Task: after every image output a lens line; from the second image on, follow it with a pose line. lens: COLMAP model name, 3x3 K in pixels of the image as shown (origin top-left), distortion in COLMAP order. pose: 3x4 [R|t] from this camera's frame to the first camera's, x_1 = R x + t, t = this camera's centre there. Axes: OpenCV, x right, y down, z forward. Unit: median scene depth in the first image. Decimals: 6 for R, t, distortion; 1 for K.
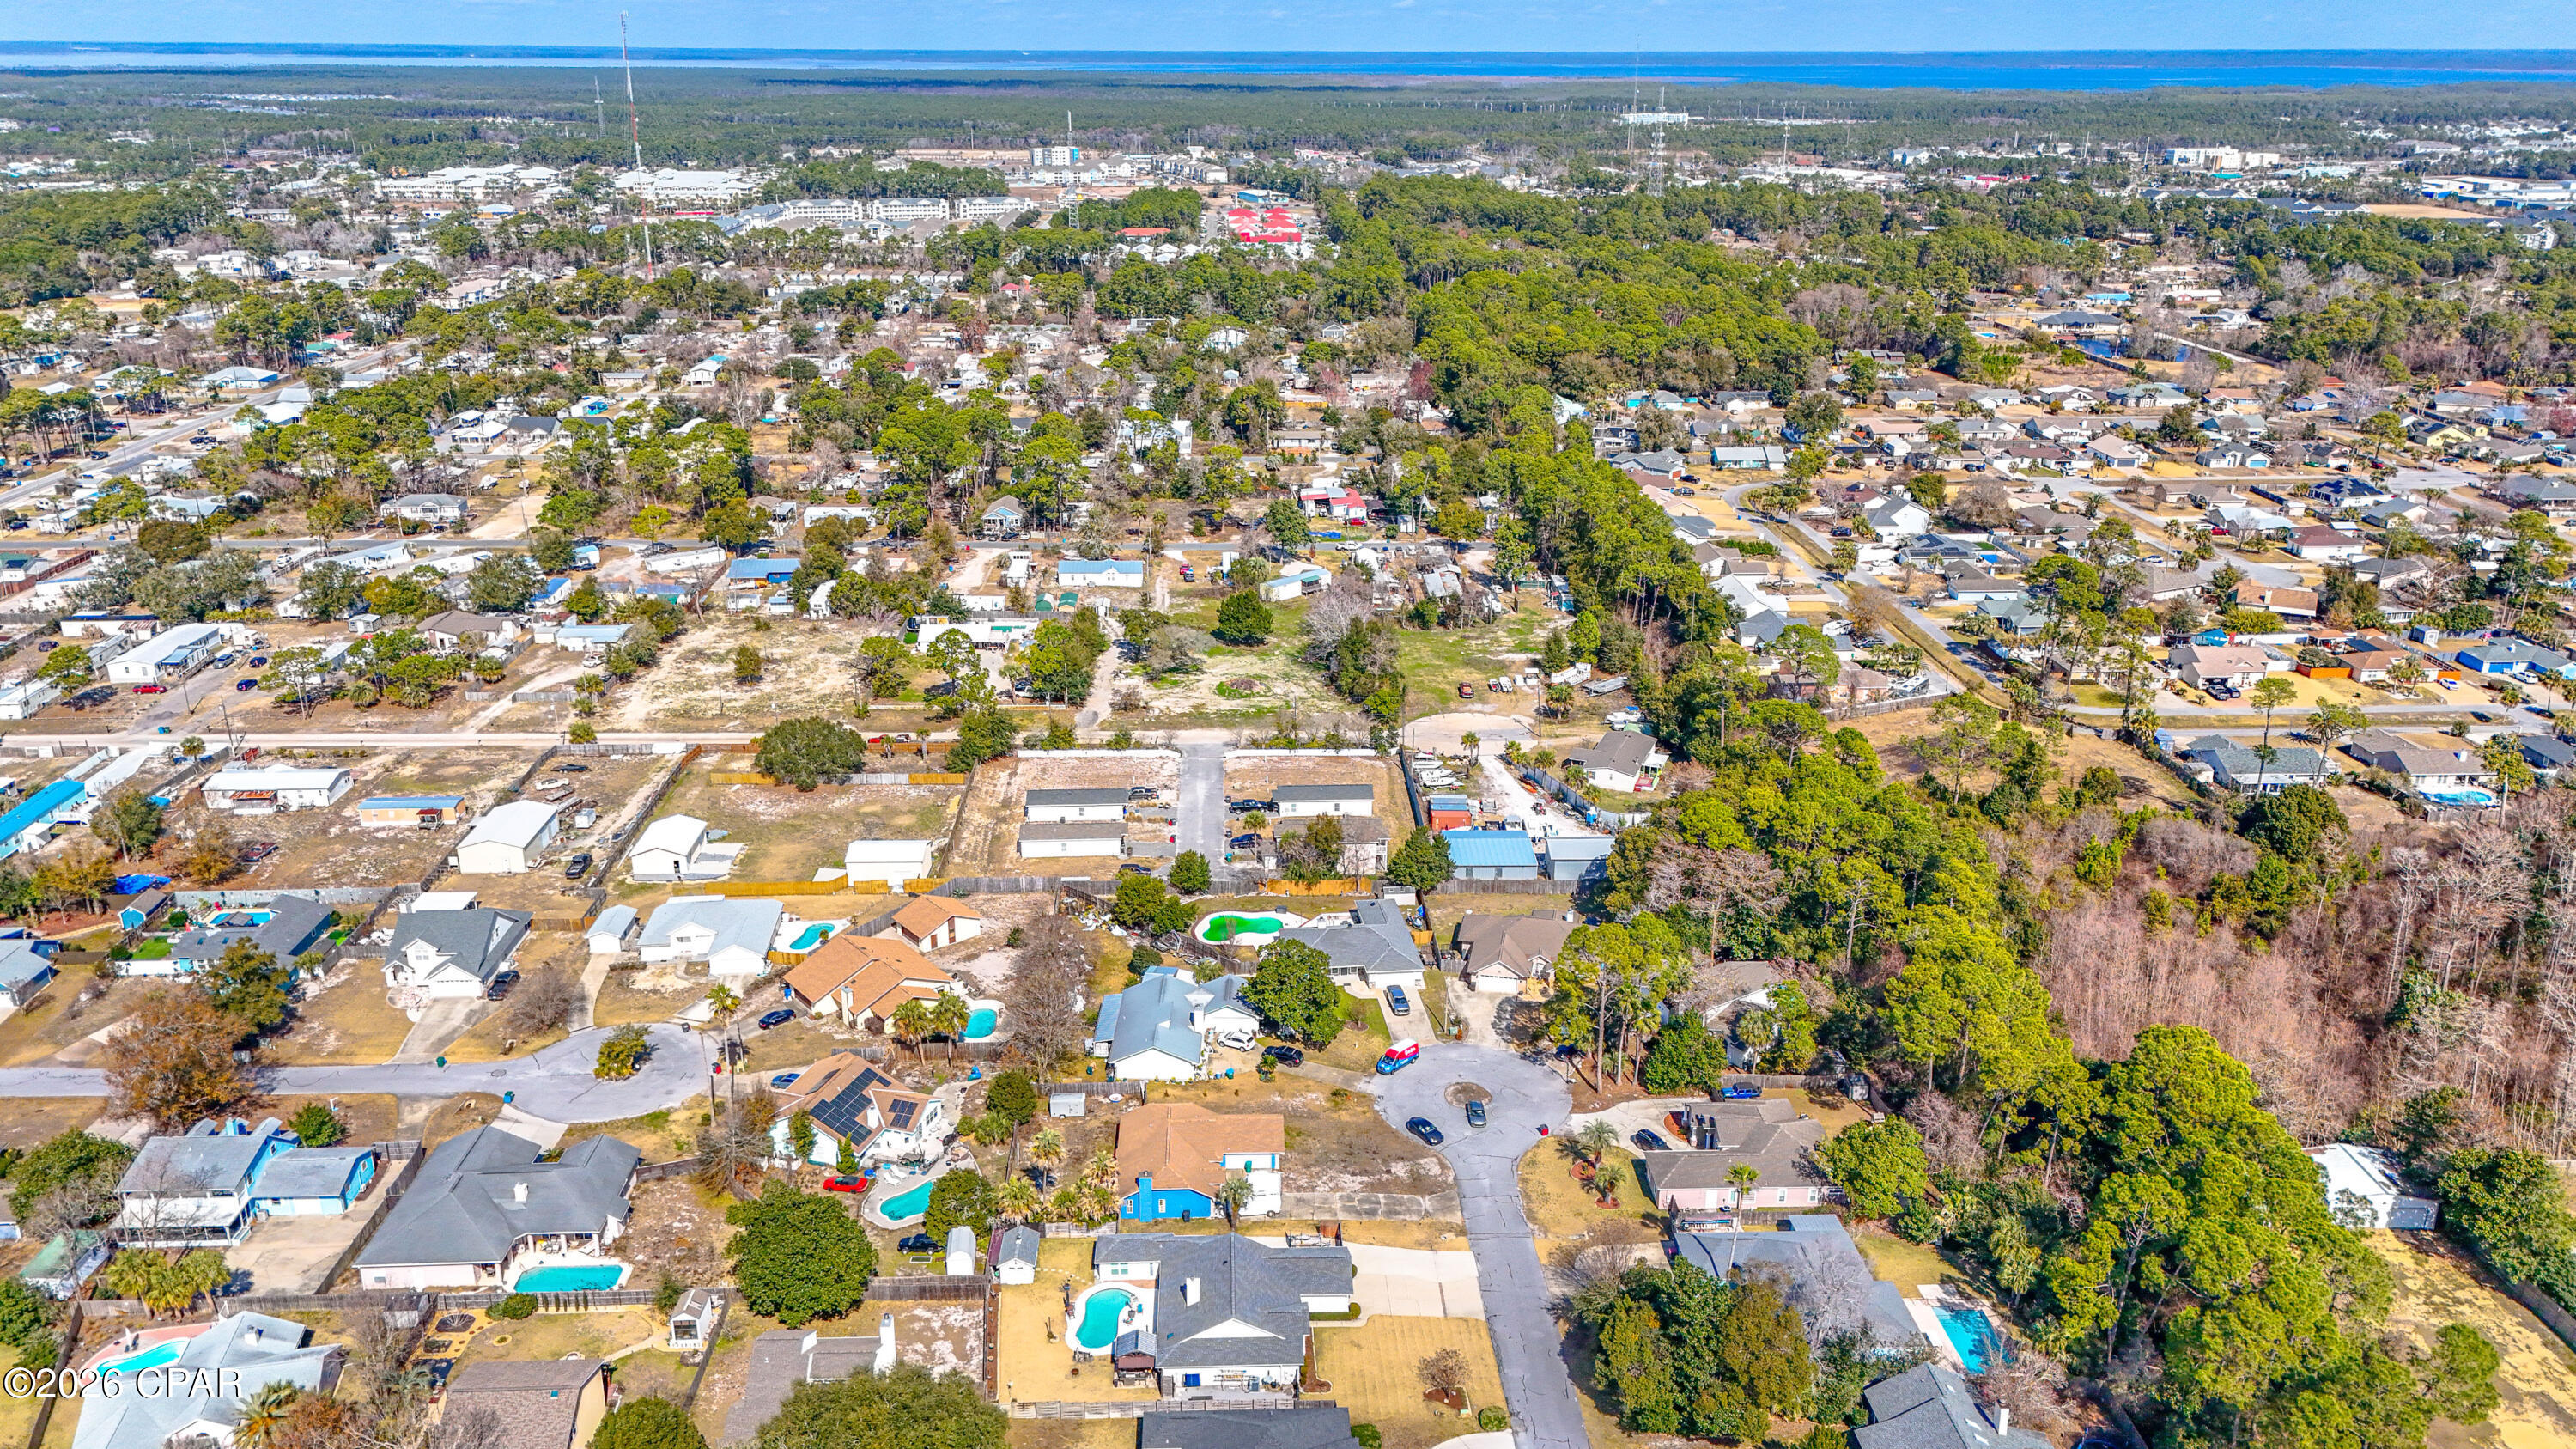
lens RADIAL K [[1899.8, 0, 1287.4], [0, 1899.8, 703.9], [0, 0, 1]] dist [0.100141, -0.101845]
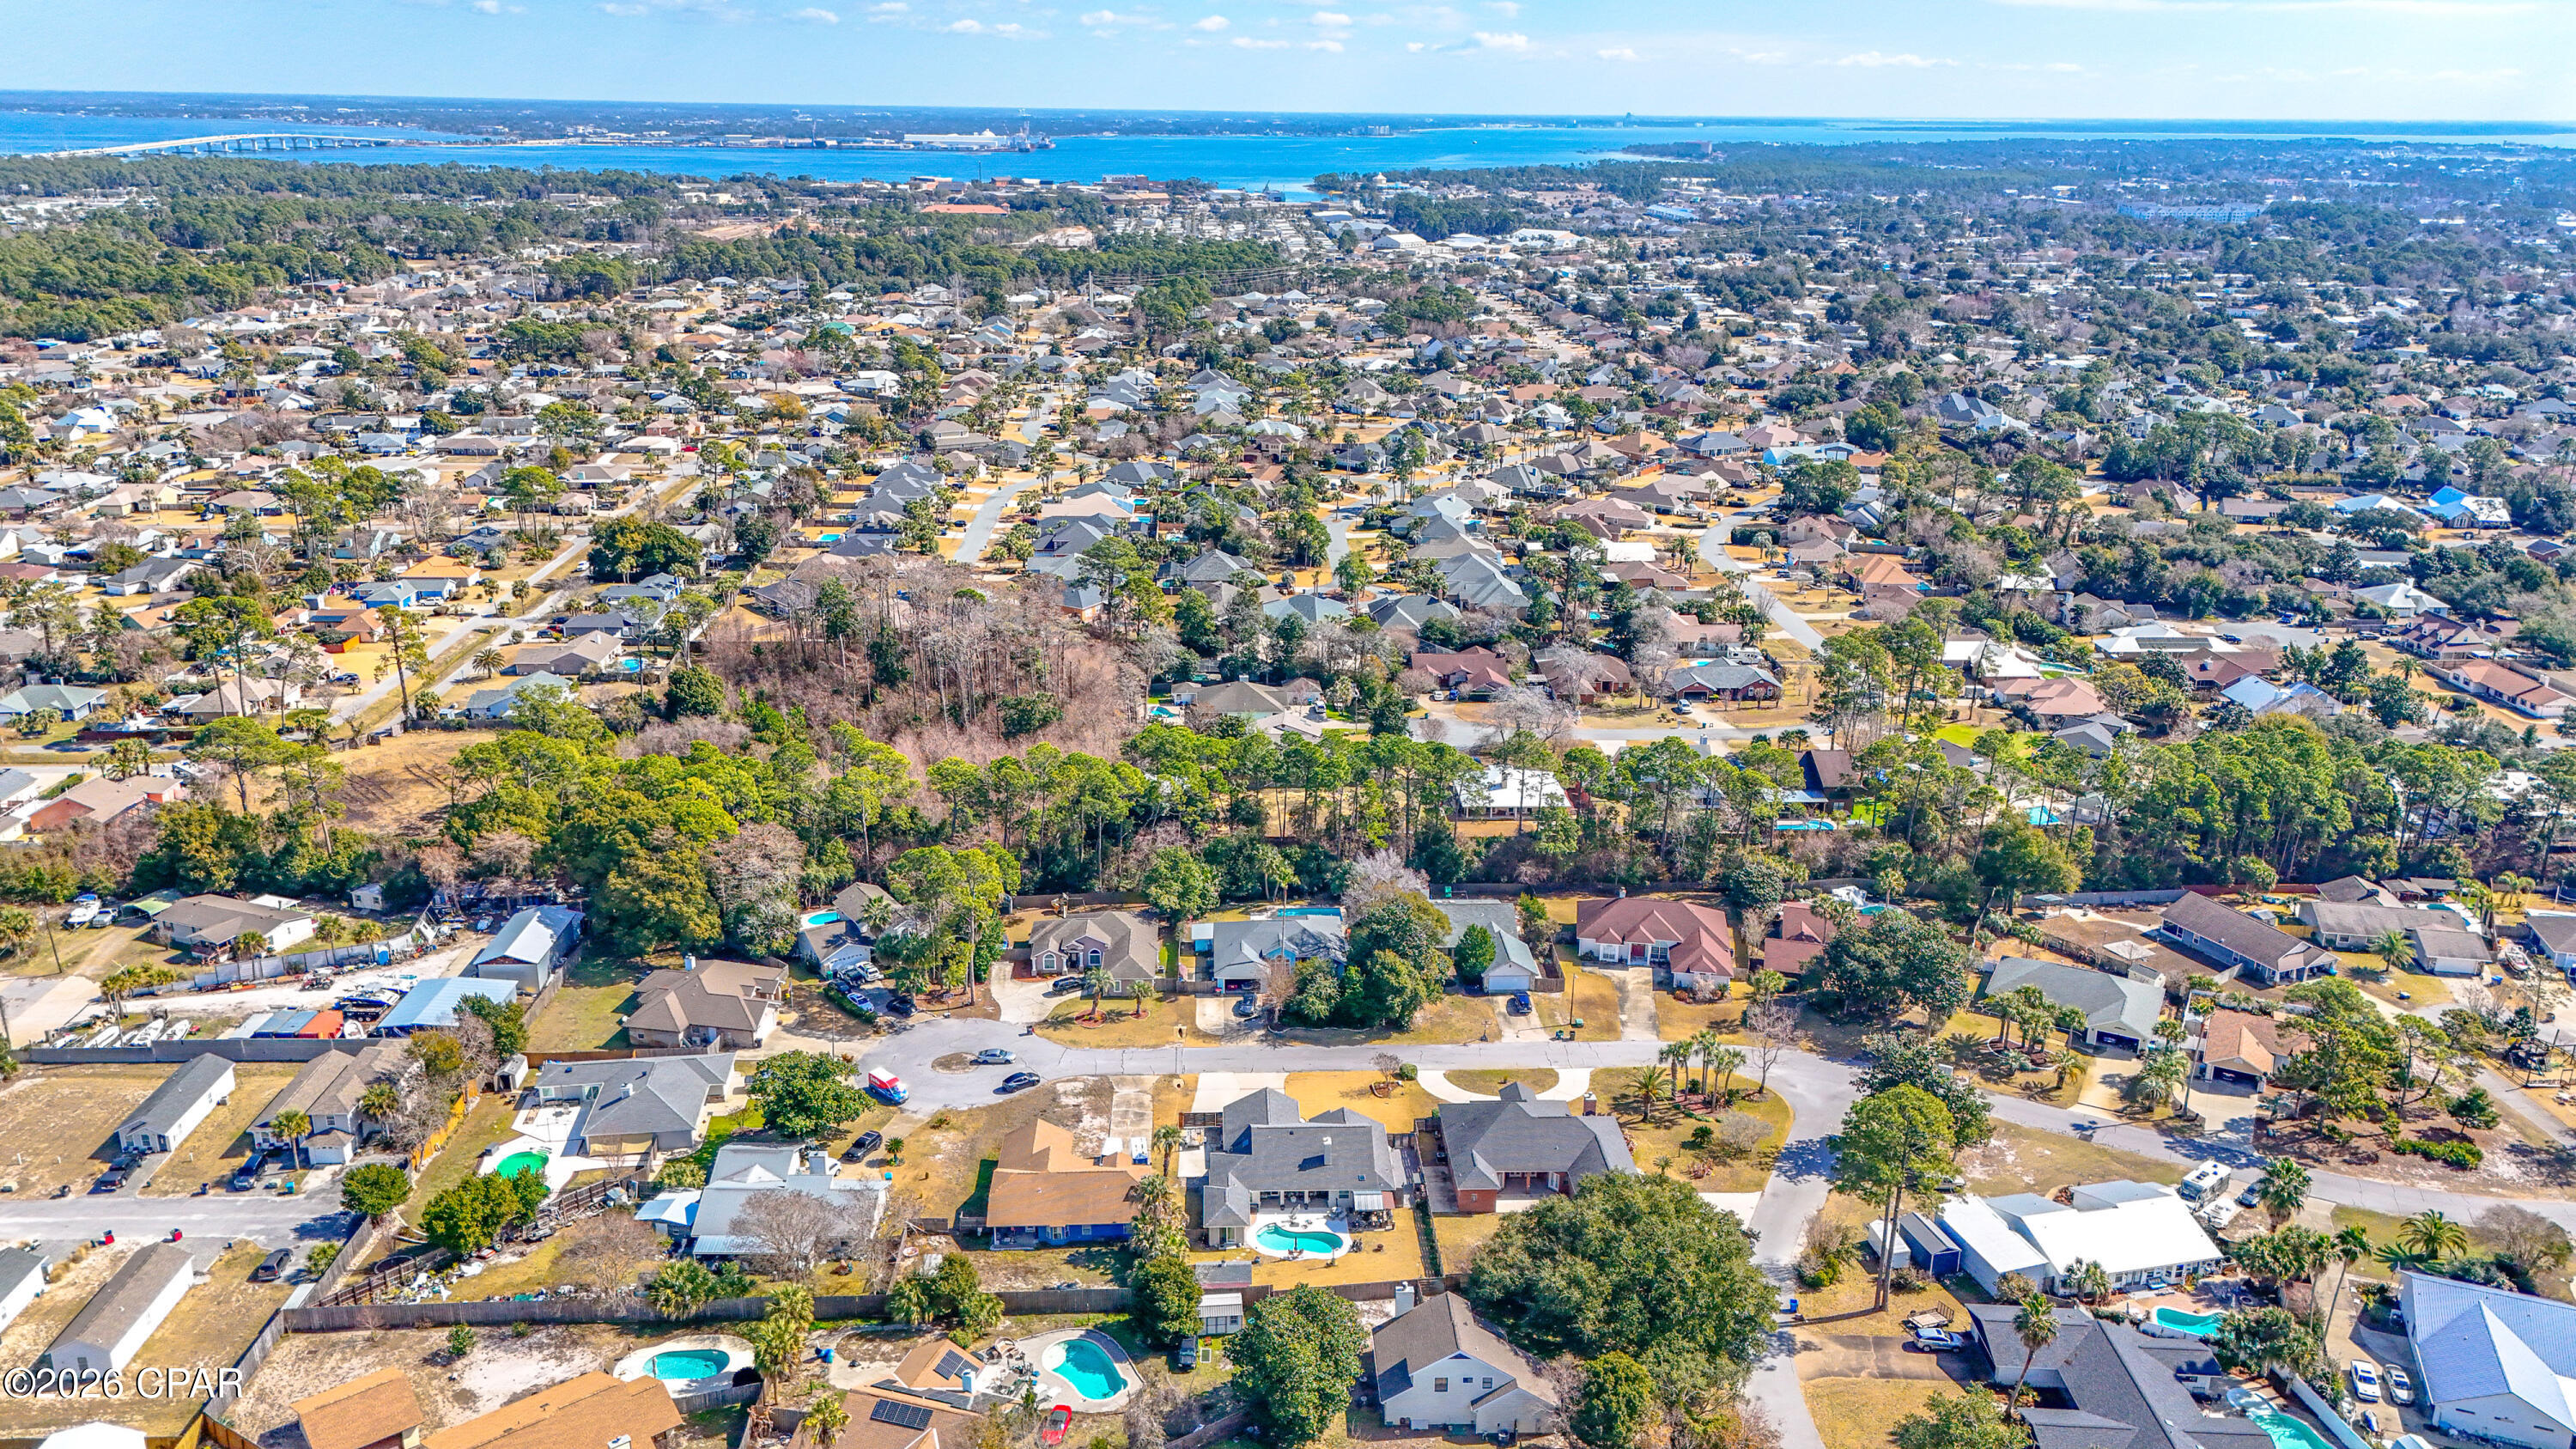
lens RADIAL K [[1877.1, 0, 1288.3], [0, 1877.1, 767.6], [0, 0, 1]] dist [0.097054, -0.100898]
pose [[-0.008237, -0.334728, 0.942279, -0.569917], [0.317618, 0.892638, 0.319870, -0.147132], [-0.948183, 0.301920, 0.098963, 0.462475]]
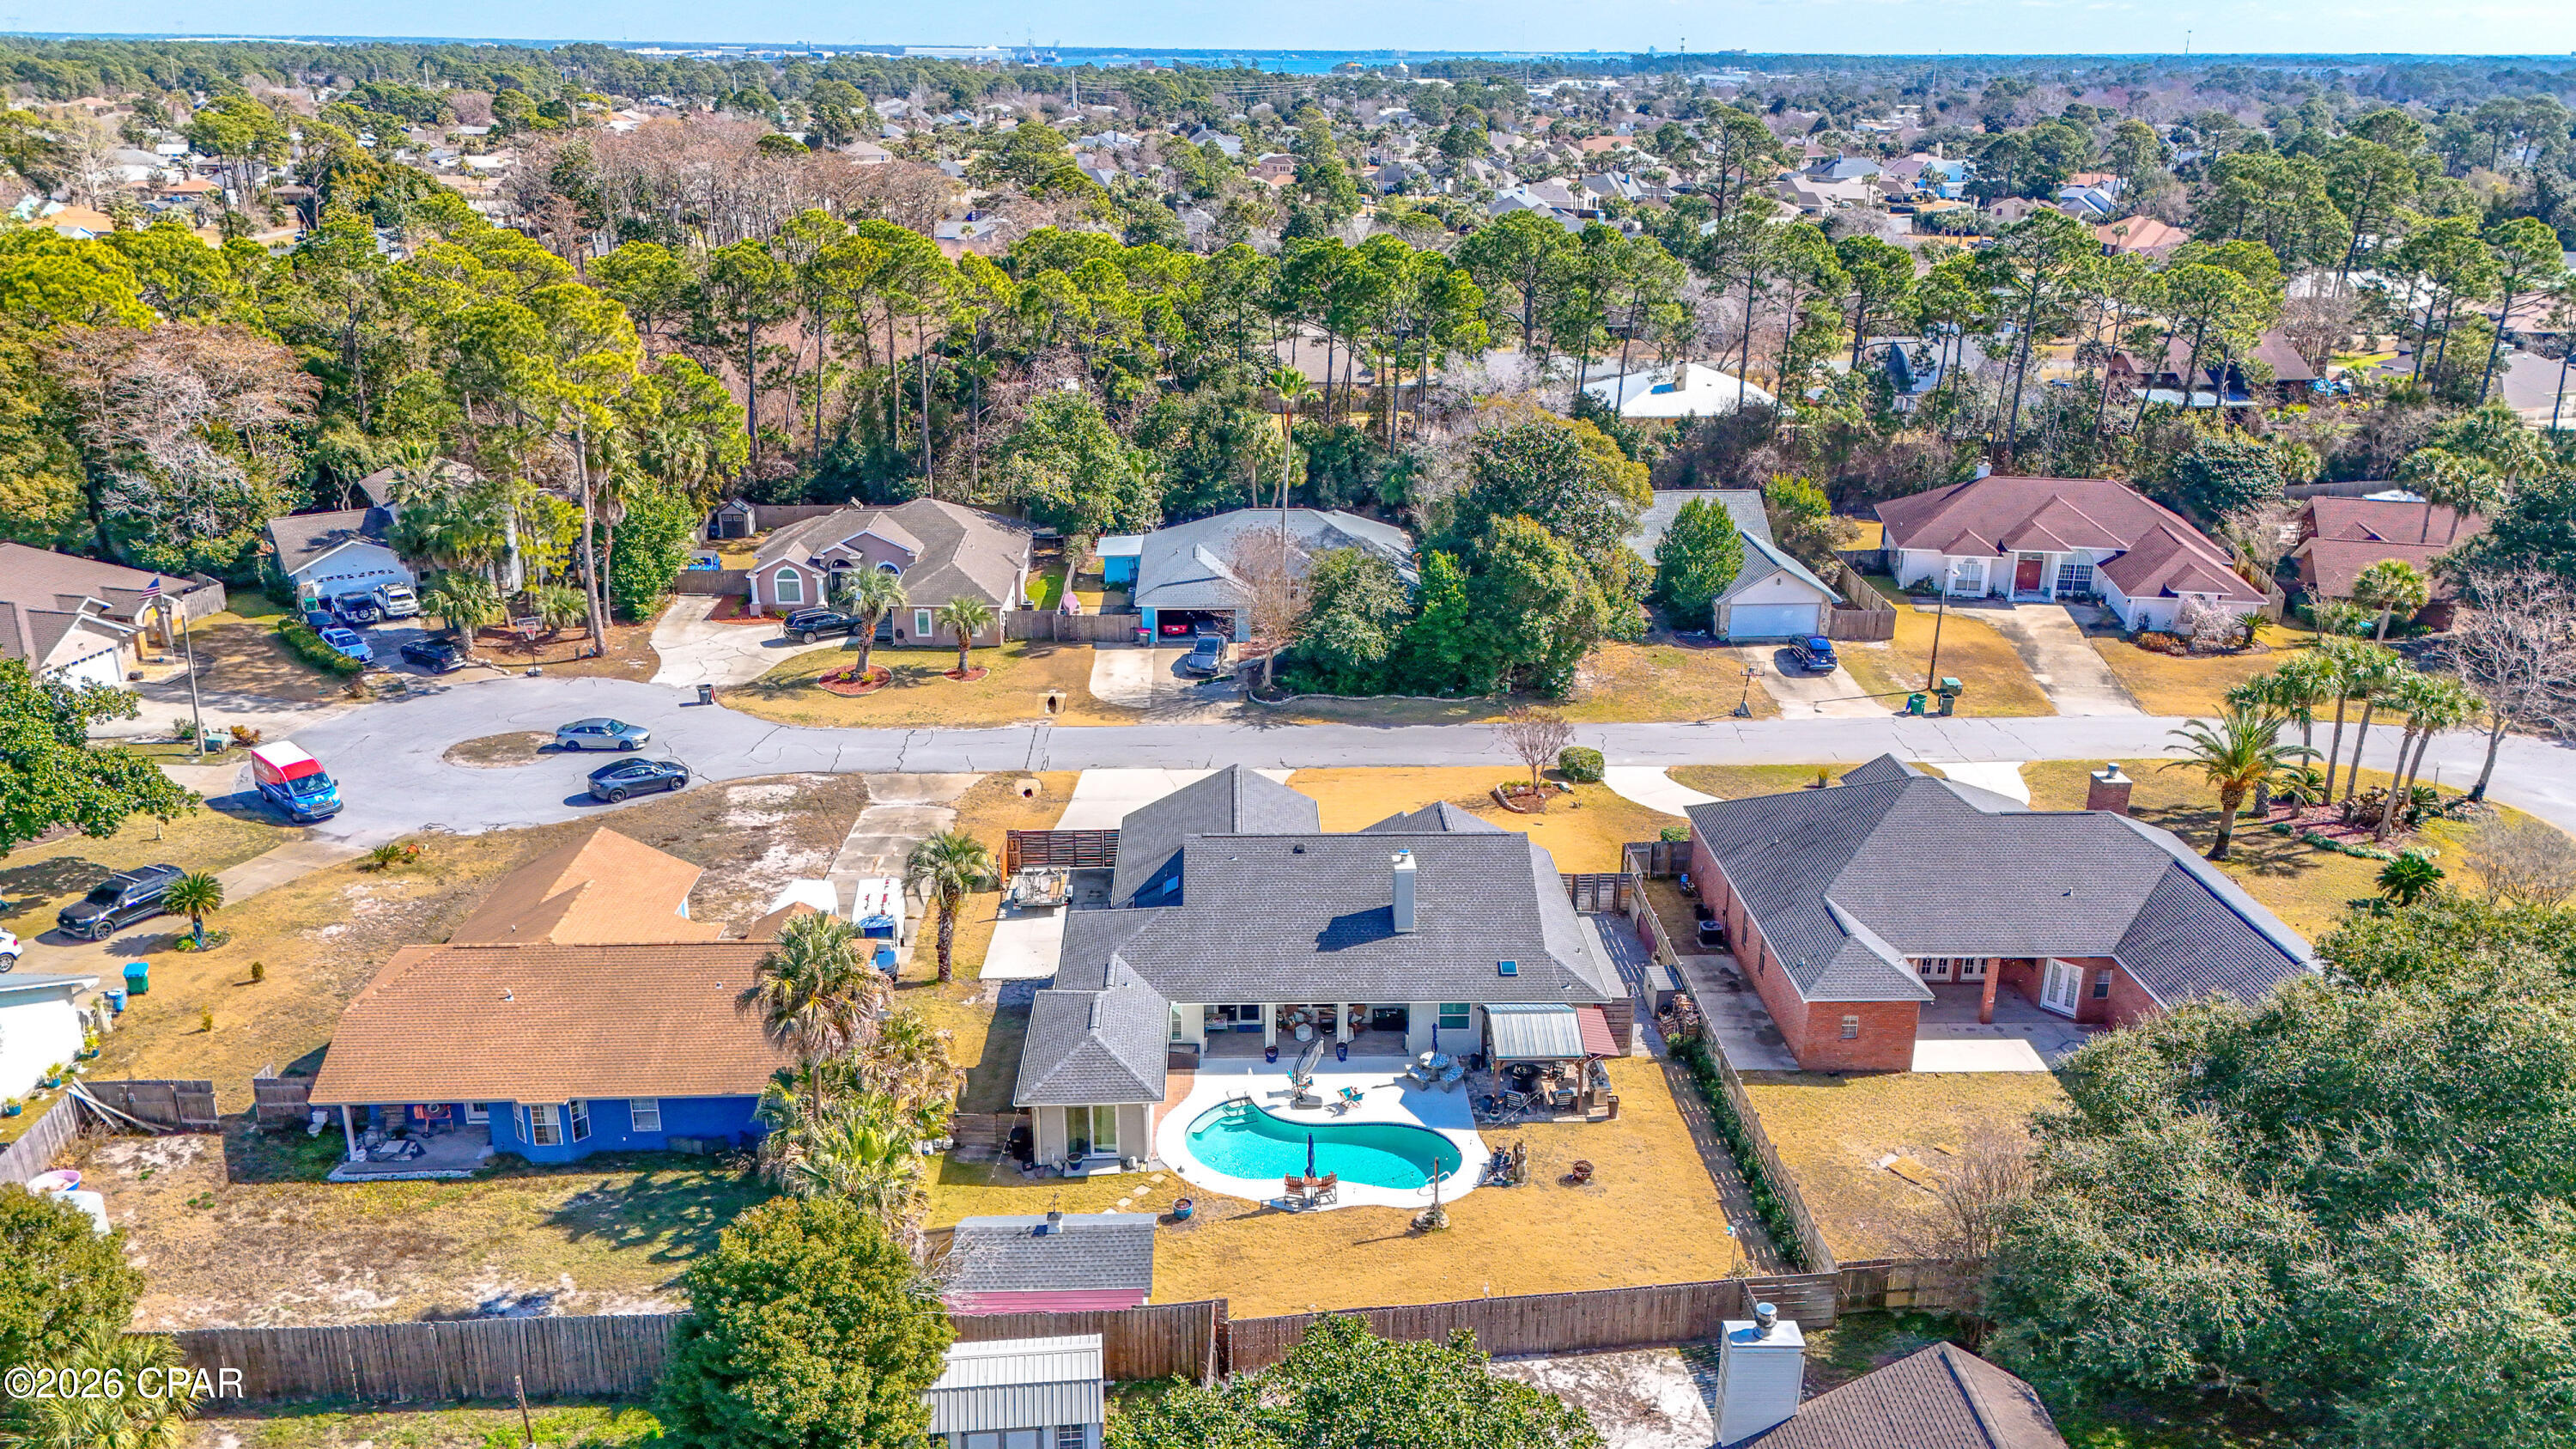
lens RADIAL K [[1899.8, 0, 1287.4], [0, 1899.8, 703.9], [0, 0, 1]] dist [0.100141, -0.101845]
pose [[-0.000203, -0.324534, 0.945874, -0.222808], [0.320877, 0.895836, 0.307434, 0.079204], [-0.947121, 0.303572, 0.103954, 0.533509]]
